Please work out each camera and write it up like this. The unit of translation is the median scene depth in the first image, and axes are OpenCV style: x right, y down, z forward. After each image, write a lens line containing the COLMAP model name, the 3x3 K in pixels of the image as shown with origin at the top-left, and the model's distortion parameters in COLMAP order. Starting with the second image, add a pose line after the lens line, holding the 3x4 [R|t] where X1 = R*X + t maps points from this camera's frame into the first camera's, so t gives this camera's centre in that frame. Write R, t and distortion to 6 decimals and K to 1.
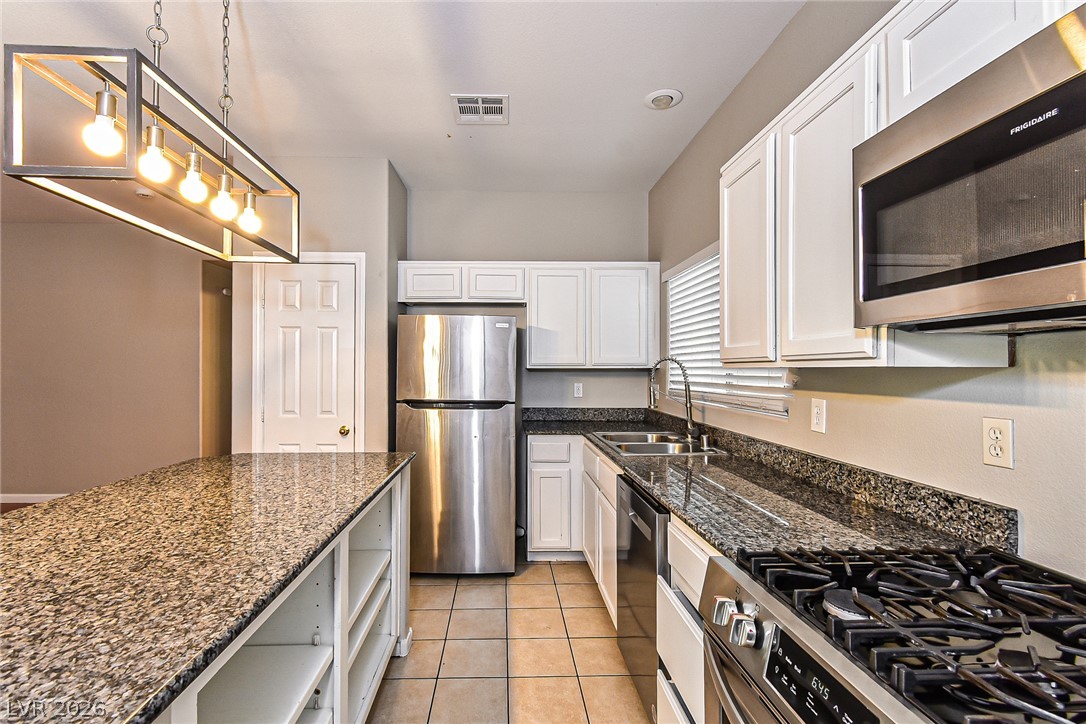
lens RADIAL K [[491.2, 0, 540.9], [0, 491.2, 369.3], [0, 0, 1]] dist [-0.003102, -0.001016]
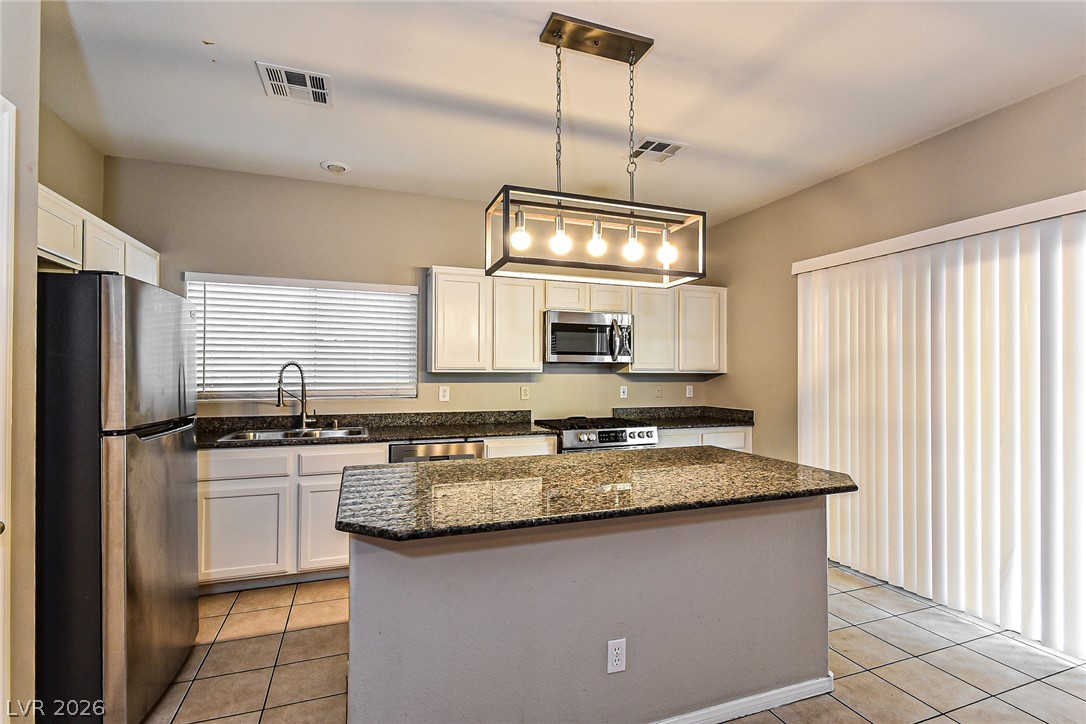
lens RADIAL K [[491.2, 0, 540.9], [0, 491.2, 369.3], [0, 0, 1]] dist [-0.003102, -0.001016]
pose [[-0.266268, 0.010461, 0.963842, -1.191439], [0.001348, 0.999944, -0.010481, 0.005389], [-0.963898, -0.001491, -0.266267, 0.849064]]
